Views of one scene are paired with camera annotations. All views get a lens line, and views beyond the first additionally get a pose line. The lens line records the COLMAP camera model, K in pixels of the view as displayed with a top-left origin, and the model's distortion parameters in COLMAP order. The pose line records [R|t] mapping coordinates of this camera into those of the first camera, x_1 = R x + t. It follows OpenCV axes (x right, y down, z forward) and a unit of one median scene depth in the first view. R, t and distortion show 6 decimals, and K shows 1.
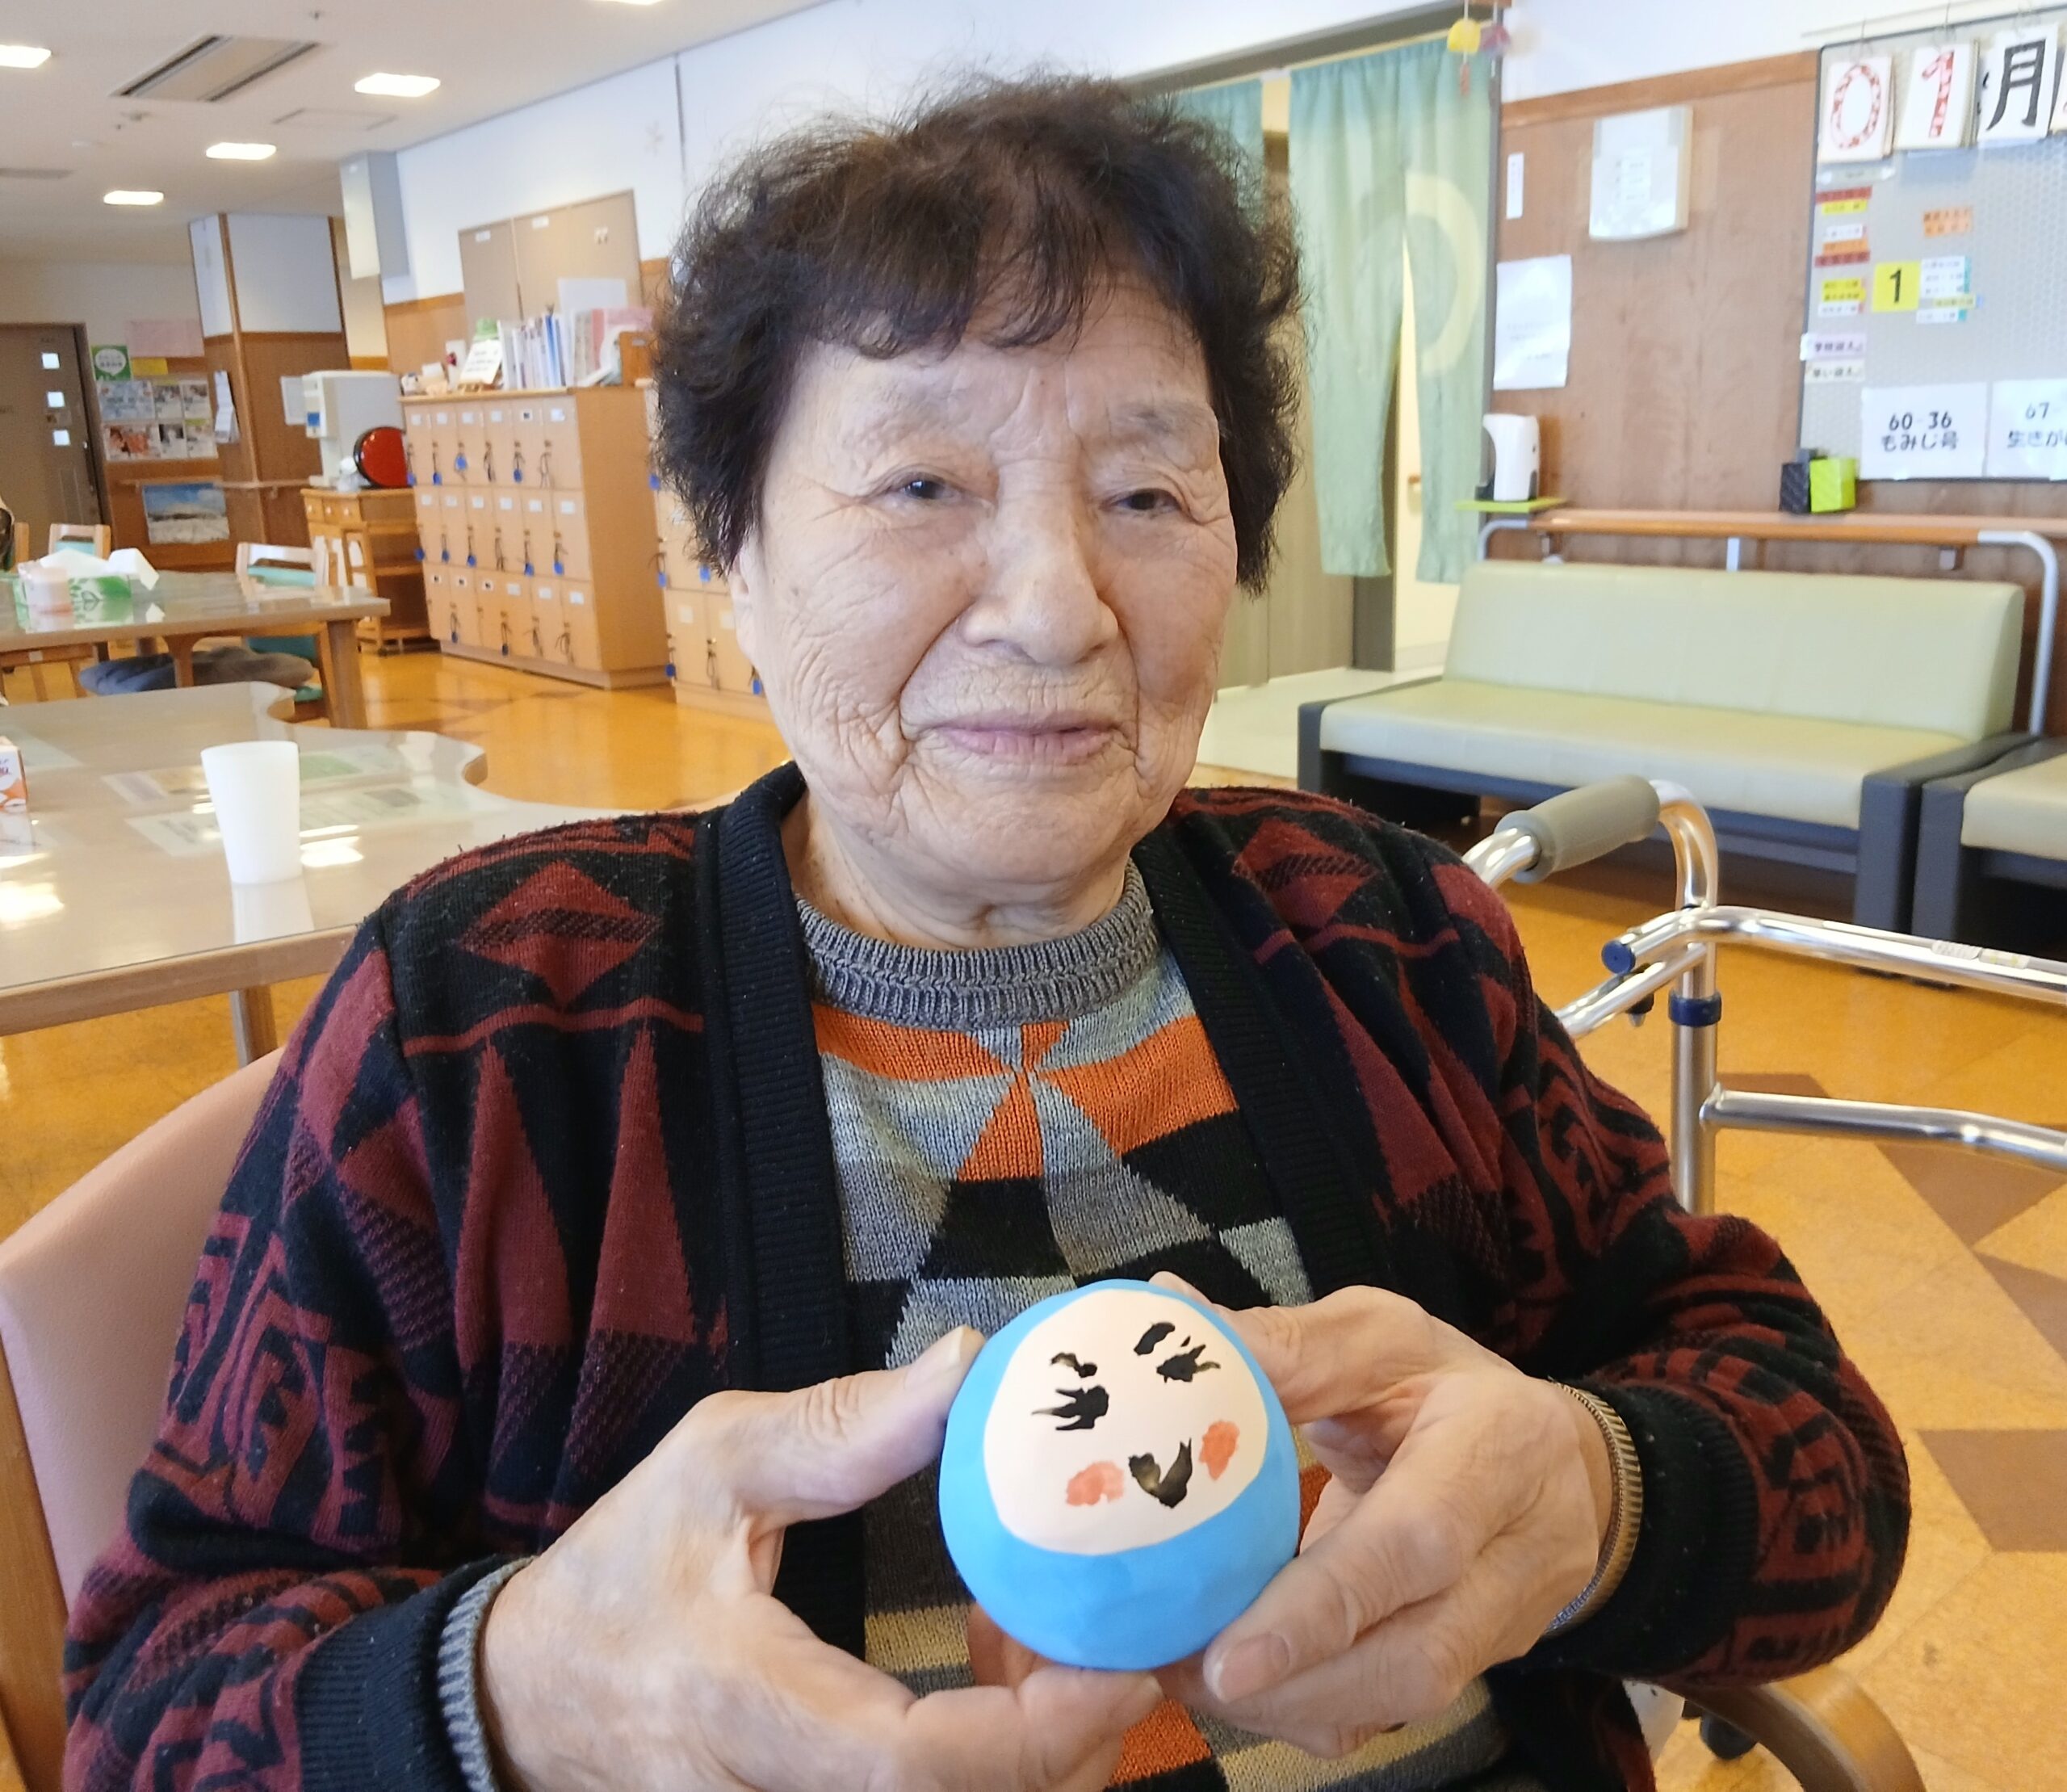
lens RADIAL K [[1838.1, 0, 1031.2], [0, 1838.1, 901.4], [0, 0, 1]] dist [0.019563, 0.006445]
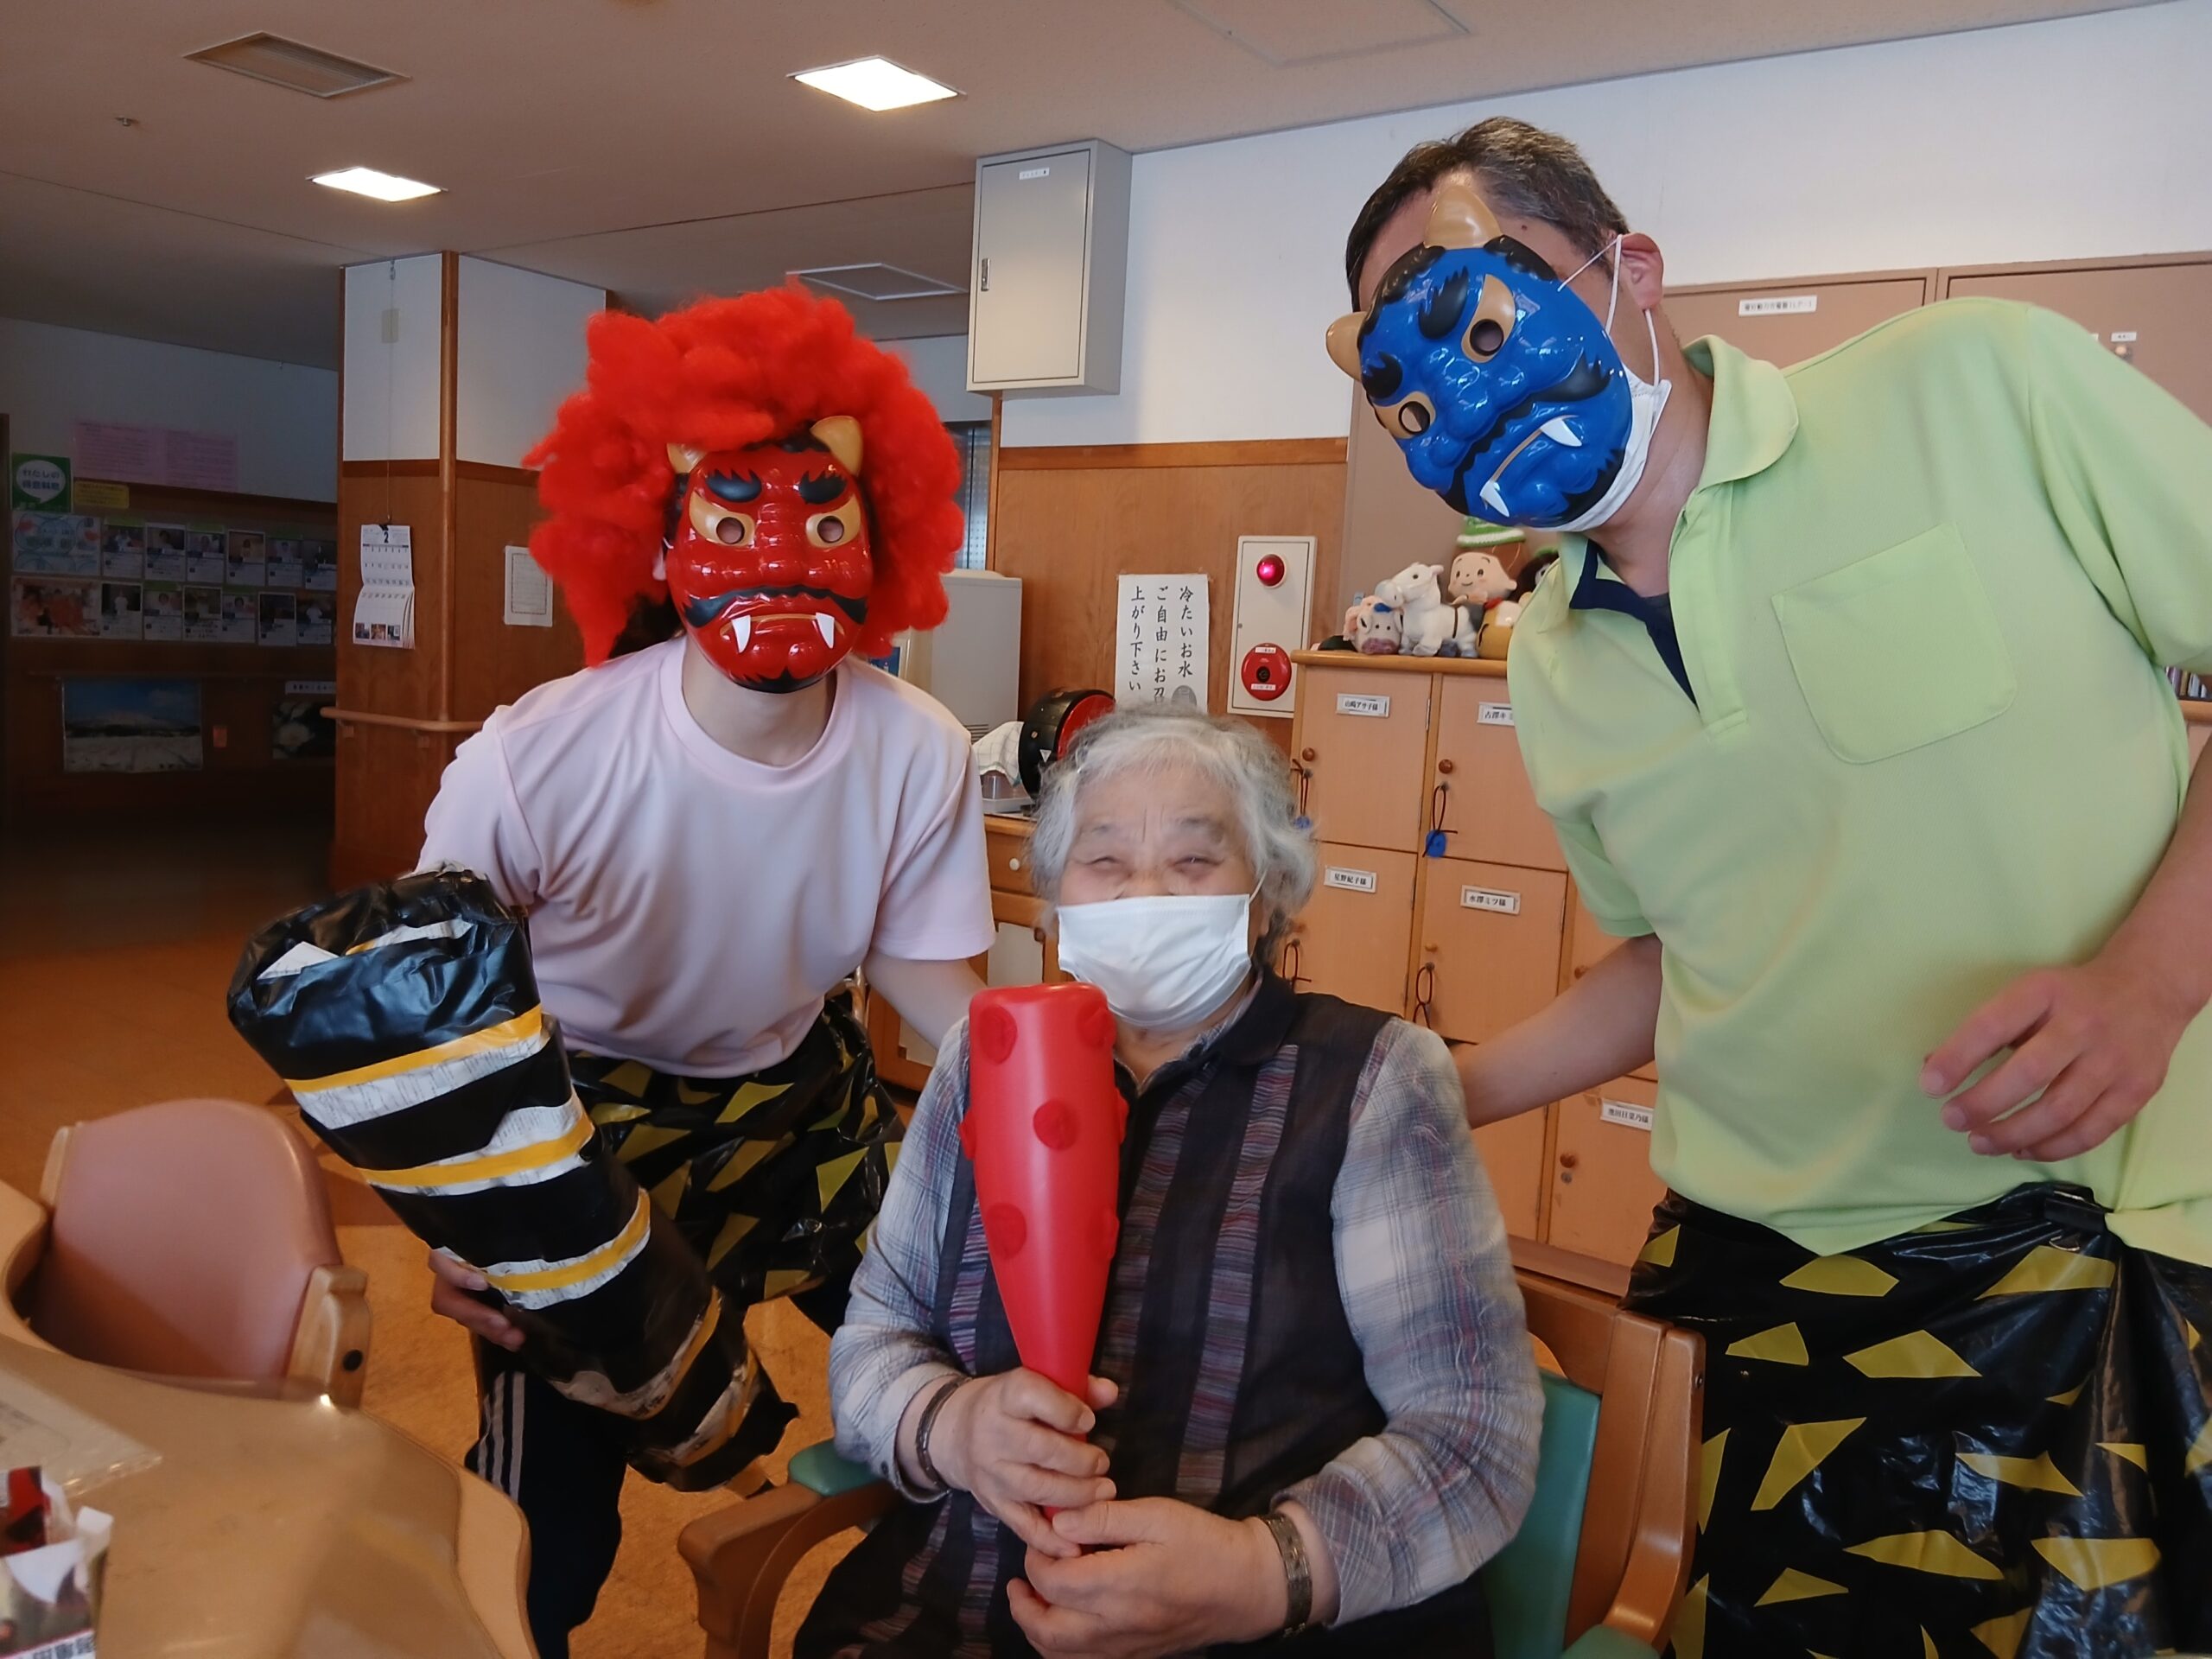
lens RADIAL K [[1648.2, 0, 1111.6], [0, 1648.2, 819.1], [0, 0, 1]] dist [-0.005560, -0.000895]
pose [[0.961576, 0.066040, 0.266477, -0.288757], [-0.025825, 0.988091, -0.151686, -0.105289], [-0.273320, 0.138976, 0.951831, 0.392712]]
